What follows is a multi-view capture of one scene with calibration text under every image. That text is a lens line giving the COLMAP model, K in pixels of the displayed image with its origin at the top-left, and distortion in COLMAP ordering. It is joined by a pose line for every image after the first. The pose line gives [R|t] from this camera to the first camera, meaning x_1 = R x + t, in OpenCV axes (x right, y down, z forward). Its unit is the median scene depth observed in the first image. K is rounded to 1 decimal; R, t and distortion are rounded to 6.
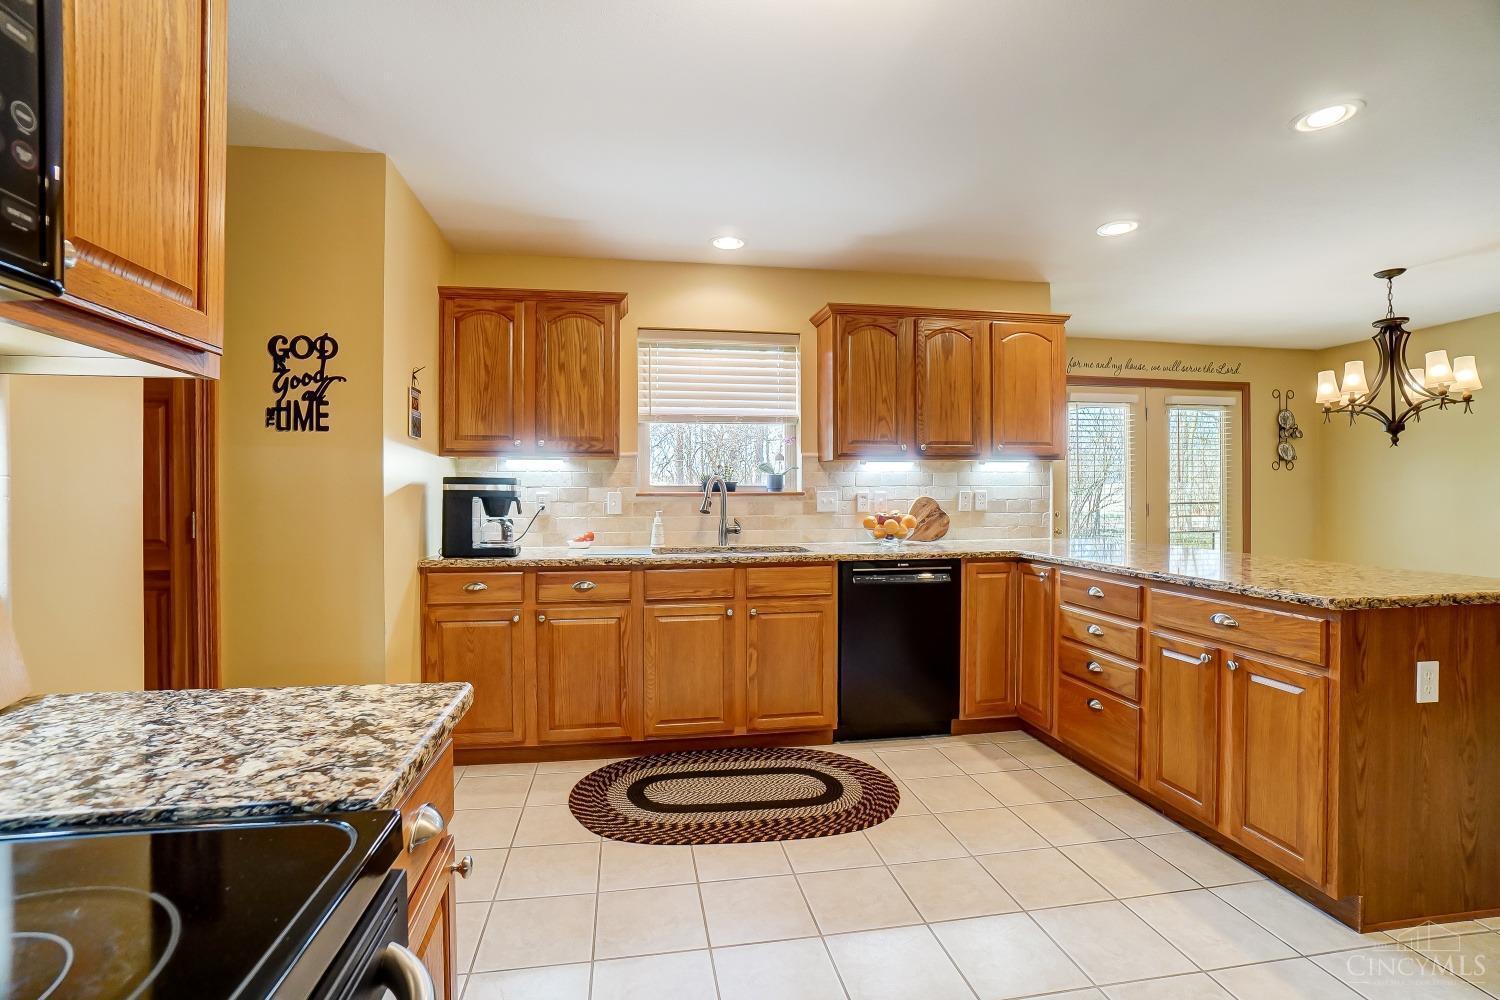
lens RADIAL K [[678.3, 0, 740.6], [0, 678.3, 490.4], [0, 0, 1]] dist [-0.065173, 0.023342]
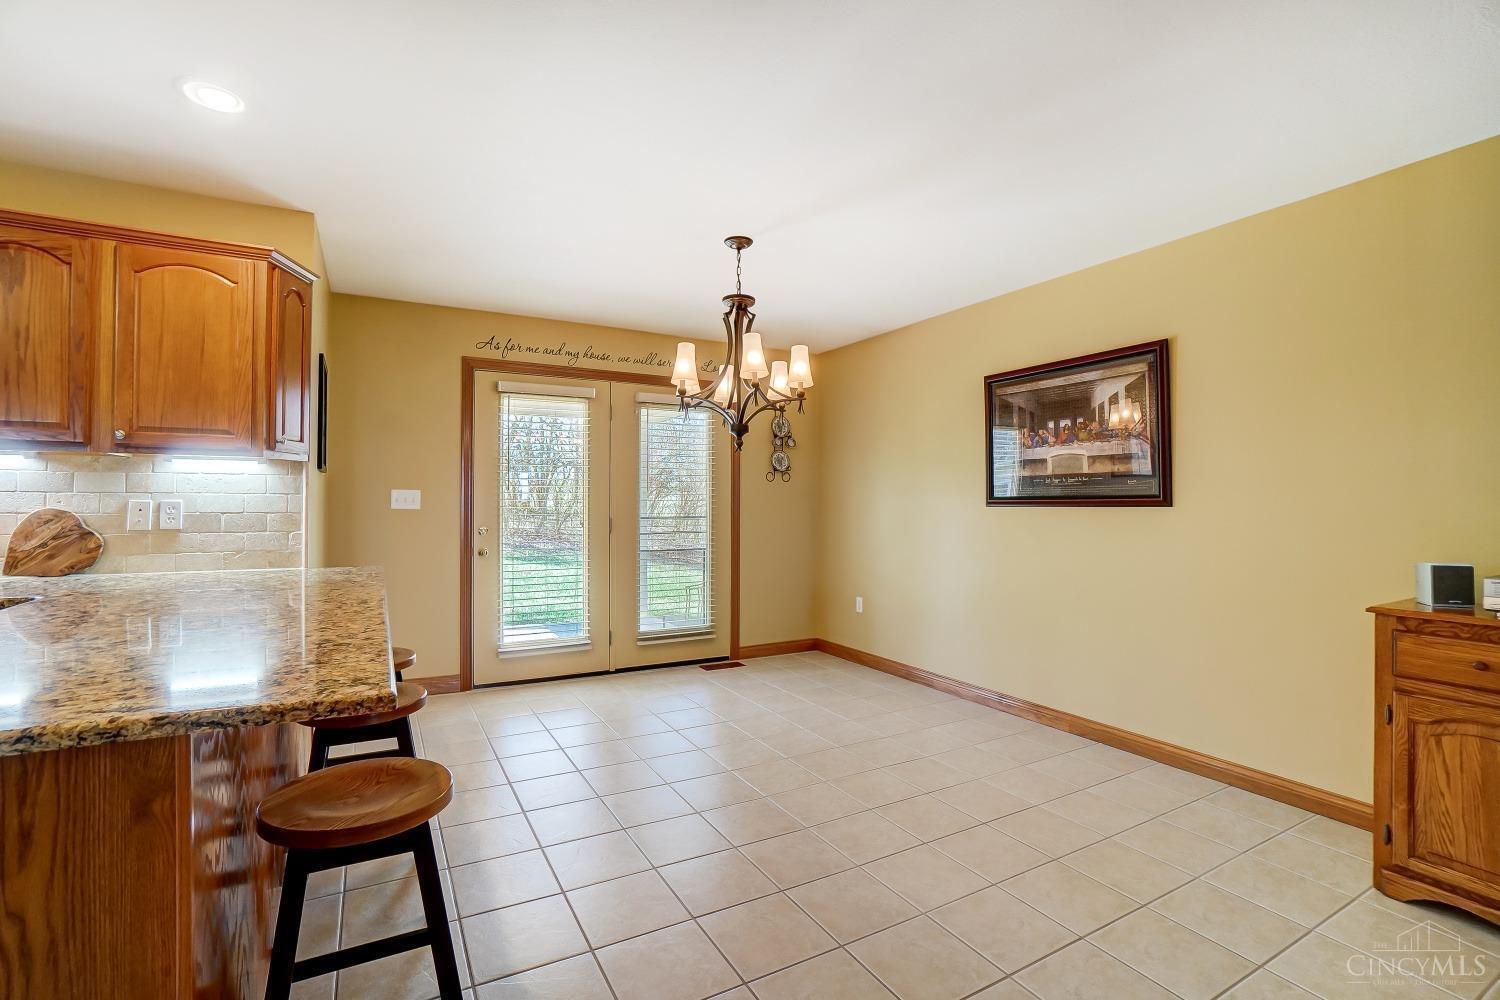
lens RADIAL K [[690.3, 0, 735.6], [0, 690.3, 498.7], [0, 0, 1]] dist [-0.009329, -0.000496]
pose [[0.946870, 0.010524, 0.321444, 0.737071], [-0.009881, 0.999945, -0.003629, -0.004509], [-0.321465, 0.000260, 0.946922, 0.168024]]
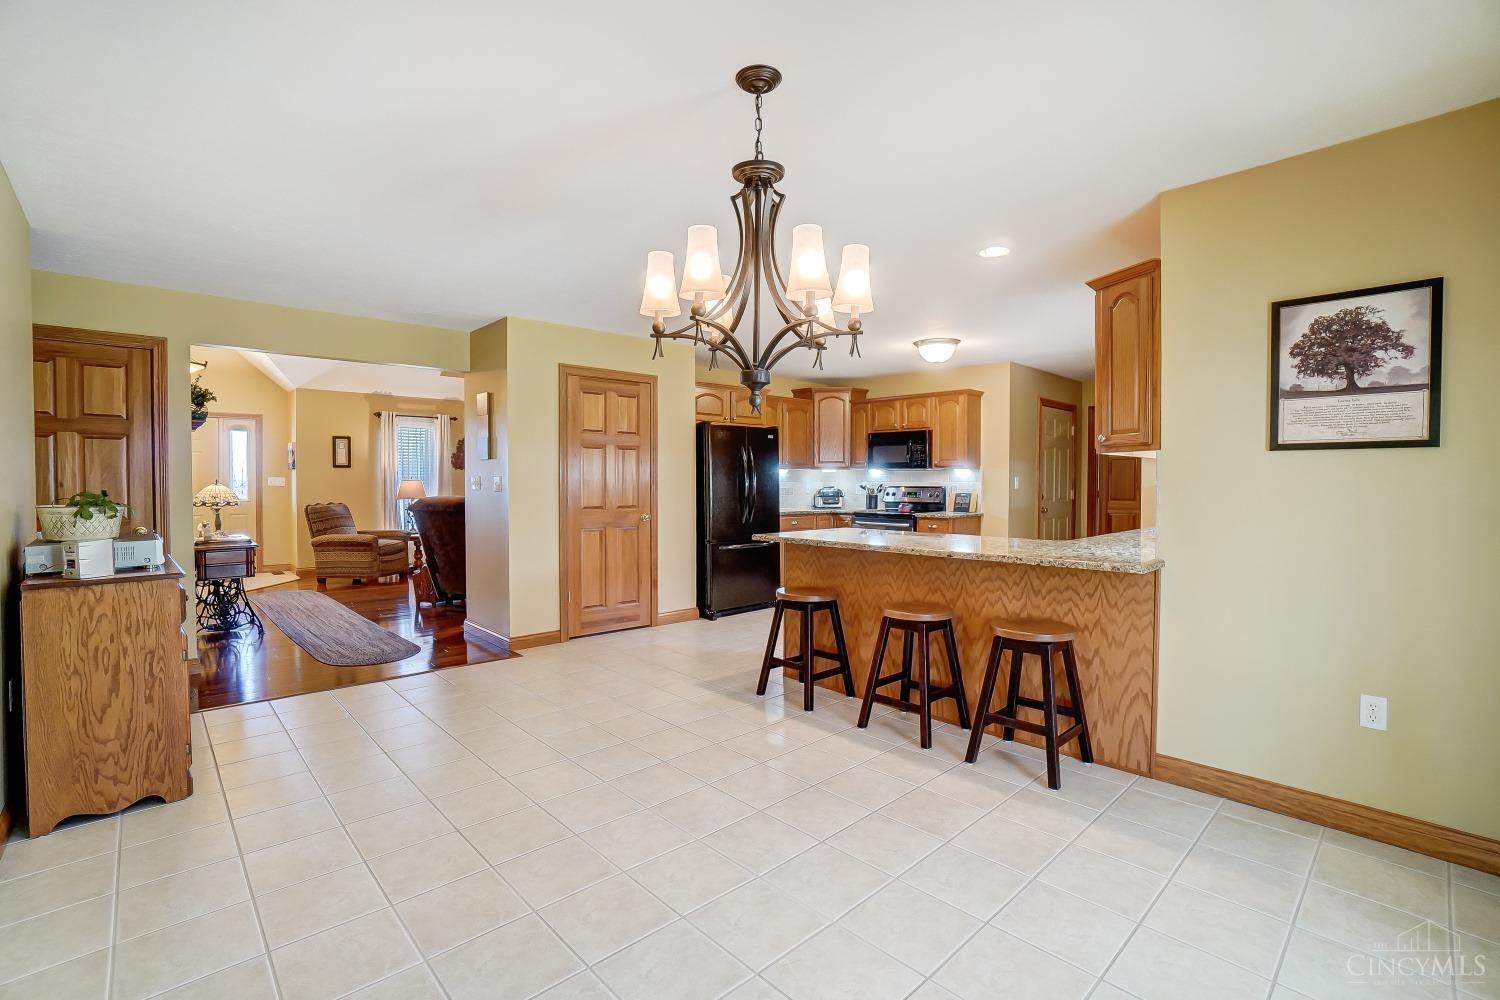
lens RADIAL K [[678.3, 0, 740.6], [0, 678.3, 490.4], [0, 0, 1]] dist [-0.065173, 0.023342]
pose [[-0.834270, 0.009622, -0.551272, 1.351530], [0.002694, 0.999907, 0.013376, -0.011099], [0.551349, 0.009674, -0.834218, 1.488890]]
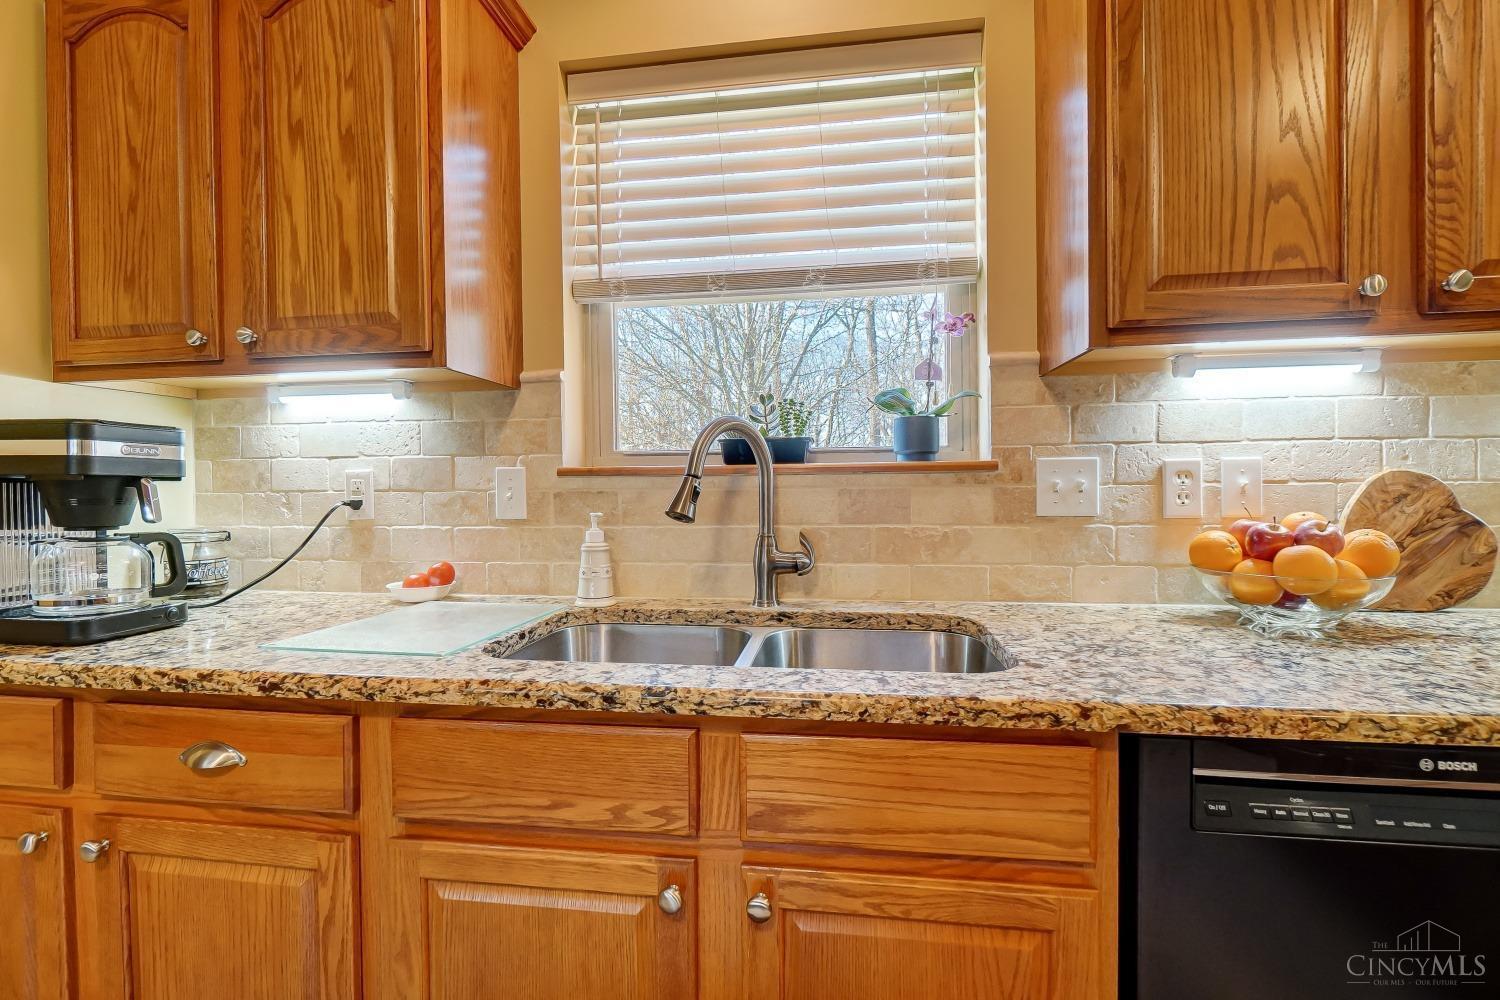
lens RADIAL K [[690.3, 0, 735.6], [0, 690.3, 498.7], [0, 0, 1]] dist [-0.009329, -0.000496]
pose [[0.951174, -0.000914, -0.308655, 0.077714], [0.007445, 0.999773, 0.019983, 0.014507], [0.308567, -0.021305, 0.950964, 0.634708]]
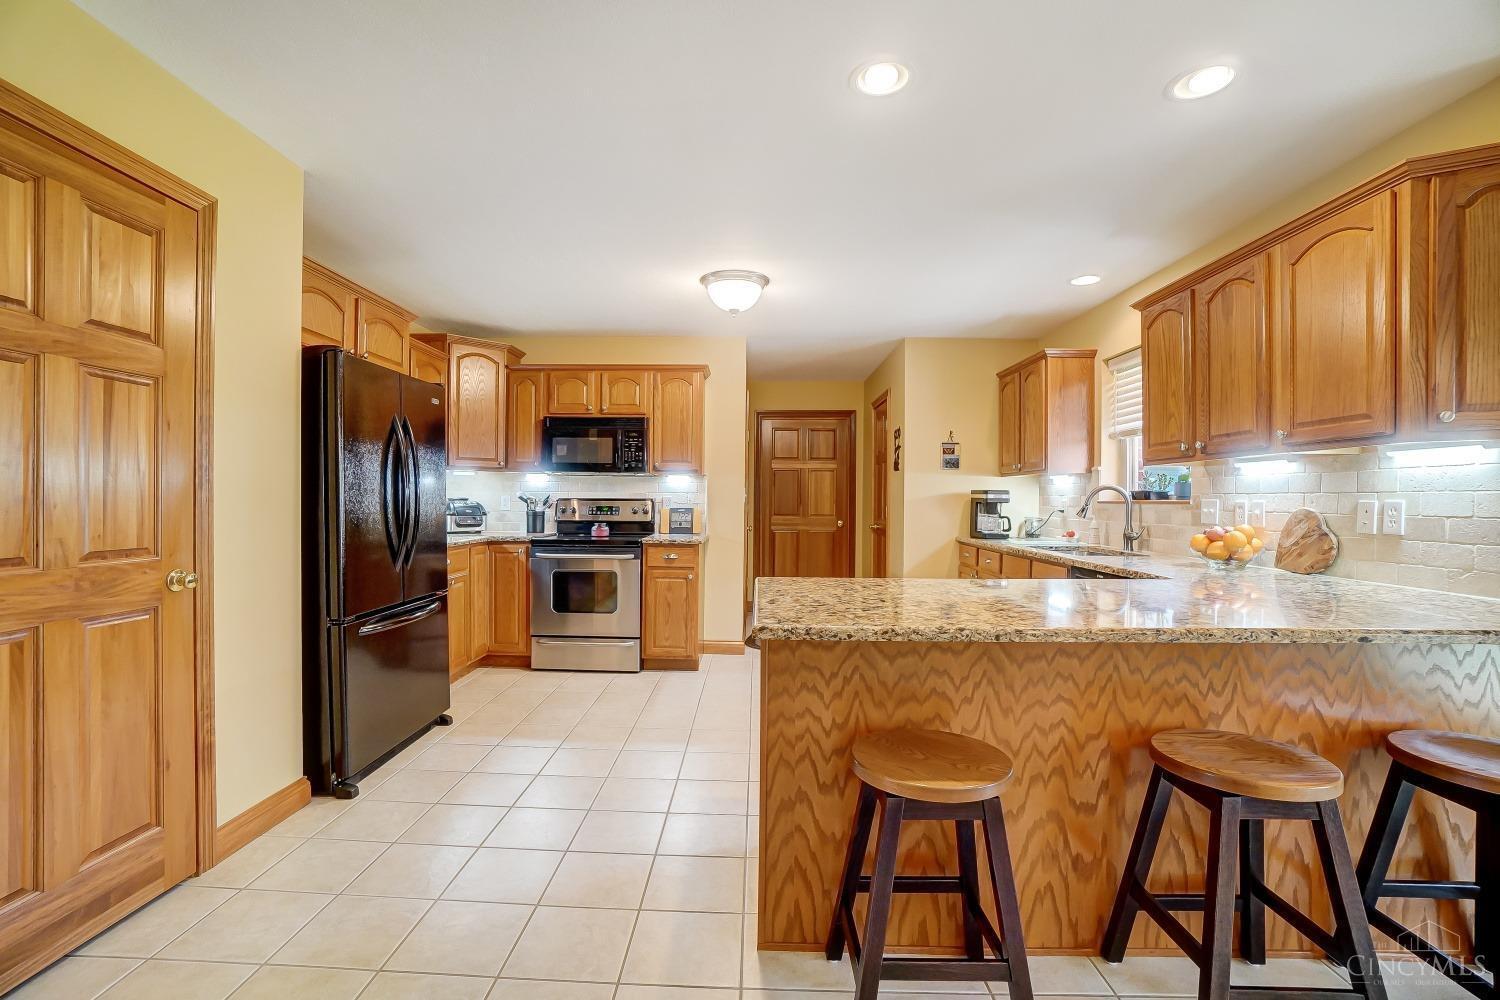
lens RADIAL K [[667.2, 0, 736.5], [0, 667.2, 500.6], [0, 0, 1]] dist [-0.060339, 0.021316]
pose [[-0.192503, 0.004358, -0.981287, 1.100839], [-0.005707, 0.999968, 0.005561, 0.000765], [0.981280, 0.006671, -0.192472, 0.597940]]
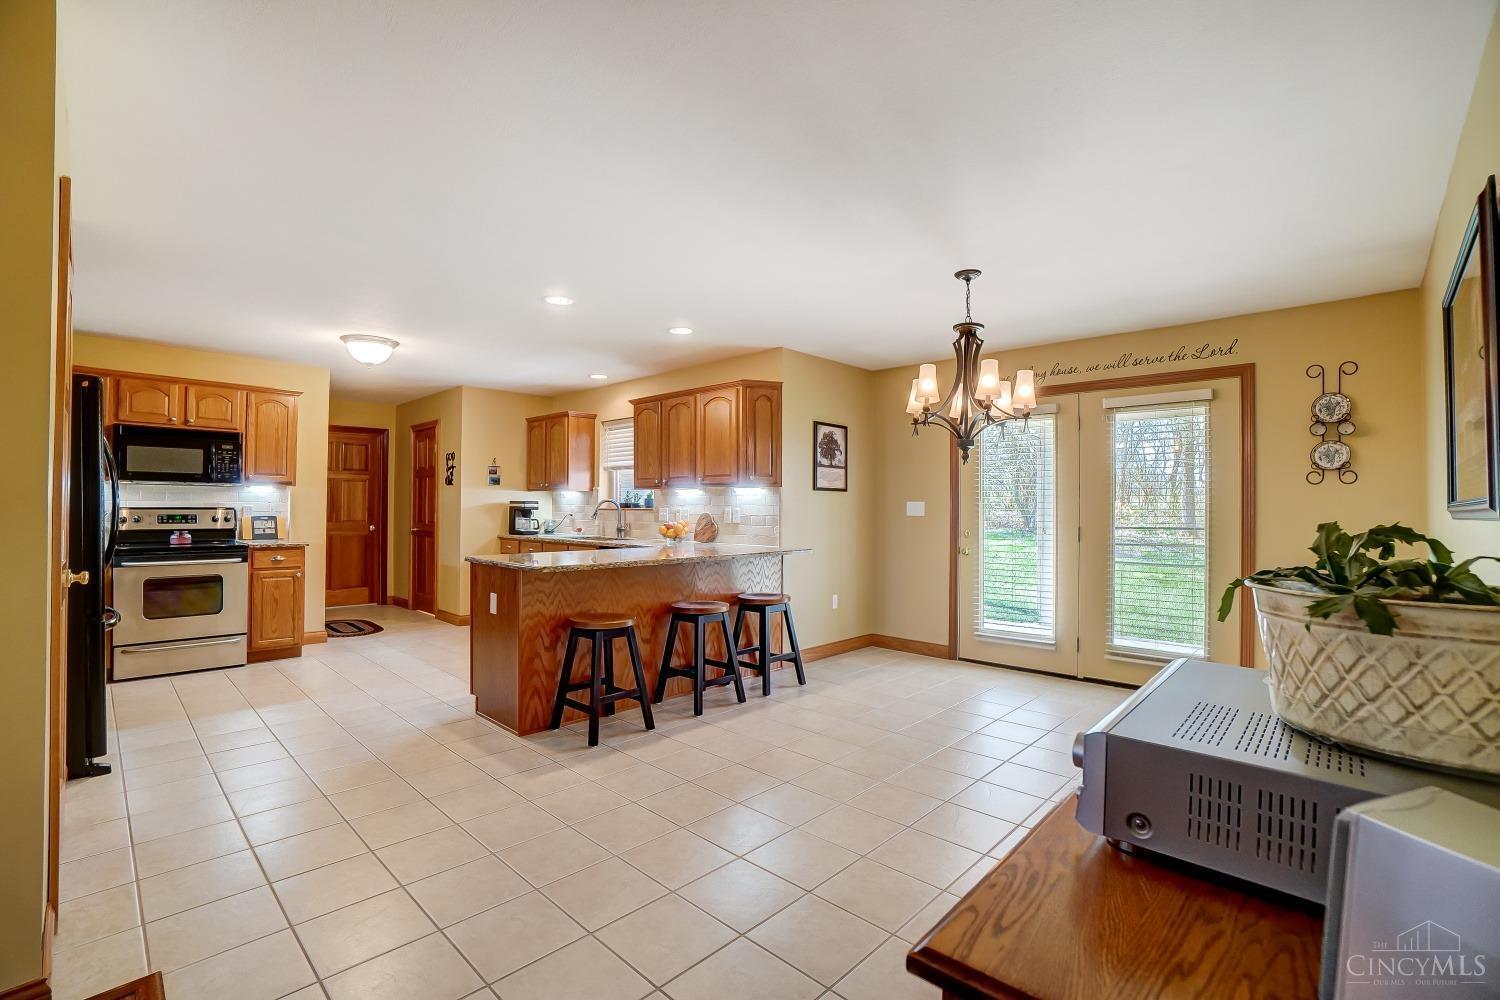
lens RADIAL K [[667.2, 0, 736.5], [0, 667.2, 500.6], [0, 0, 1]] dist [-0.060339, 0.021316]
pose [[0.590273, -0.001724, -0.807202, 1.603224], [-0.007094, 0.999948, -0.007324, -0.007109], [0.807172, 0.010050, 0.590230, 0.203237]]
